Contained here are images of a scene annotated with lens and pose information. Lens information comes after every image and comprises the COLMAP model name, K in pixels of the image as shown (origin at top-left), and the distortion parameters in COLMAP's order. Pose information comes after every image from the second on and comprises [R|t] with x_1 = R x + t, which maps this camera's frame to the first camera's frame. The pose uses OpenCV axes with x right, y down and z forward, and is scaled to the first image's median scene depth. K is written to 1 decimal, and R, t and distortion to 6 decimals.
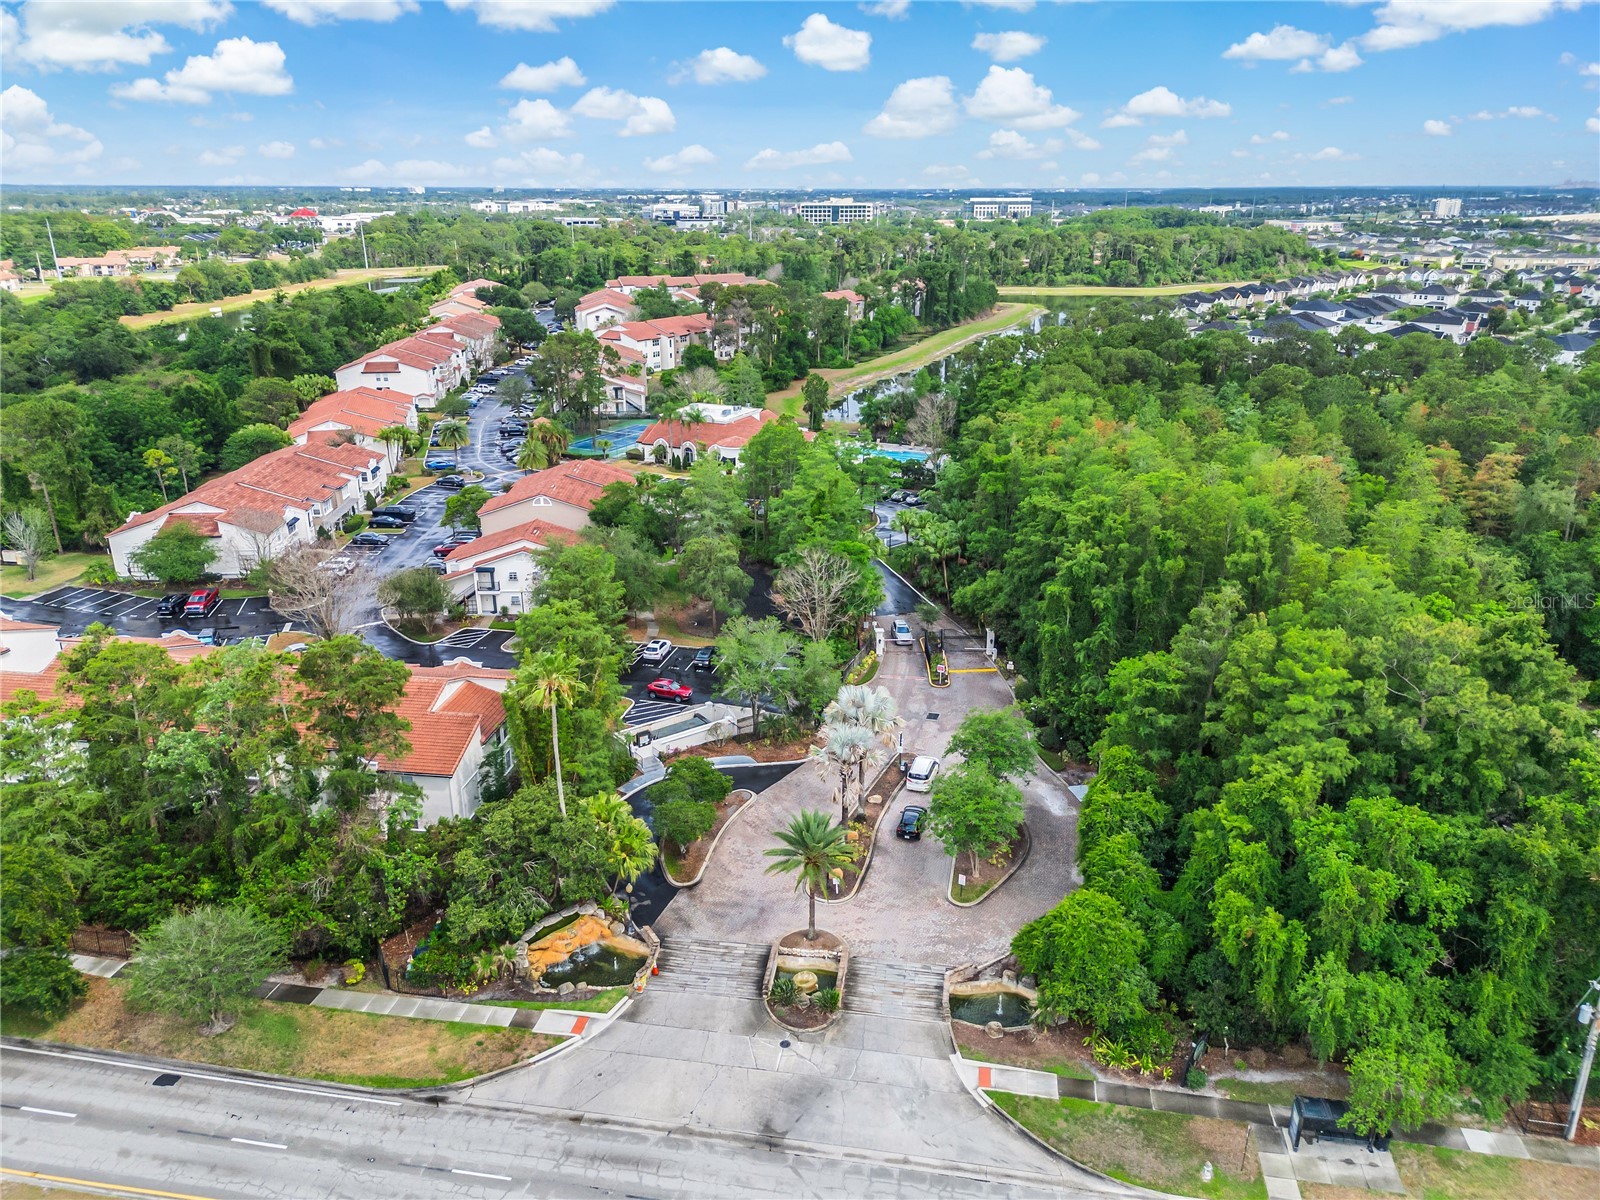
lens RADIAL K [[1117.8, 0, 804.0], [0, 1117.8, 603.1], [0, 0, 1]] dist [0.080861, -0.080849]
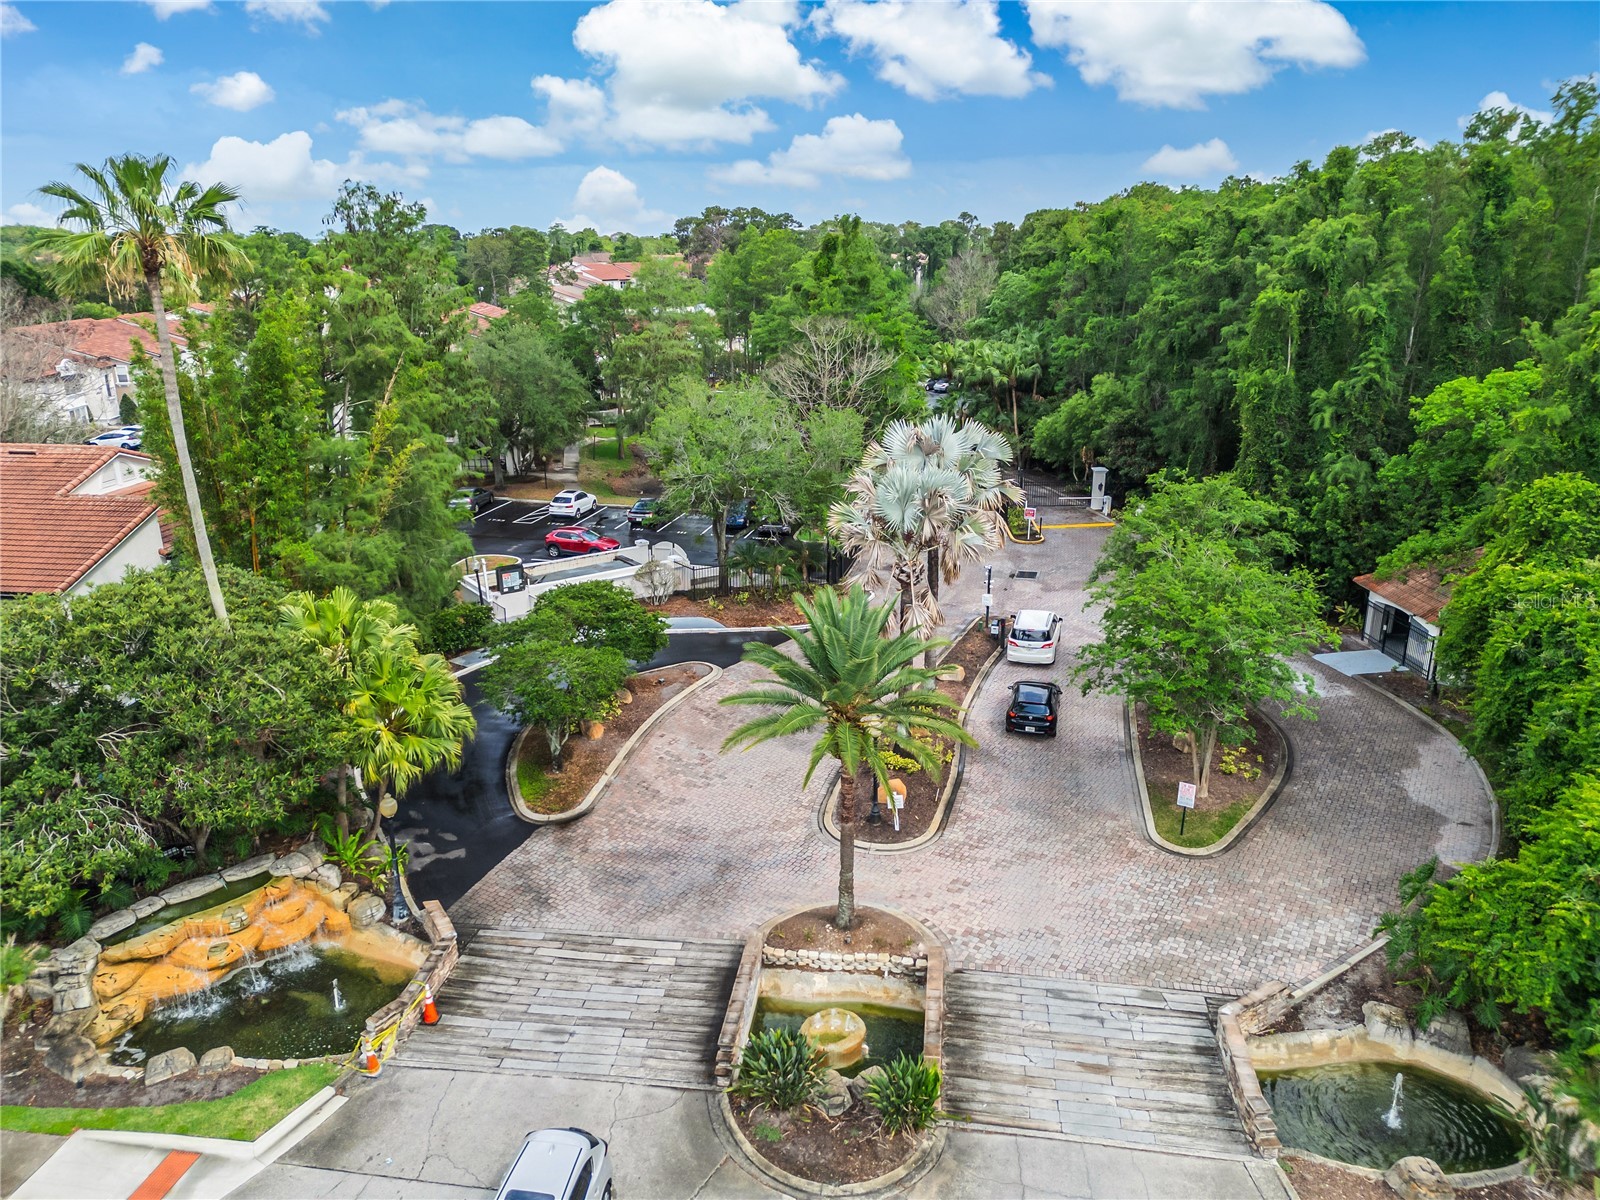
lens RADIAL K [[1117.8, 0, 804.0], [0, 1117.8, 603.1], [0, 0, 1]] dist [0.080861, -0.080849]
pose [[0.999932, -0.008060, 0.008390, -0.010612], [0.008360, 0.999302, -0.036396, 0.201689], [-0.008091, 0.036464, 0.999302, 0.608748]]
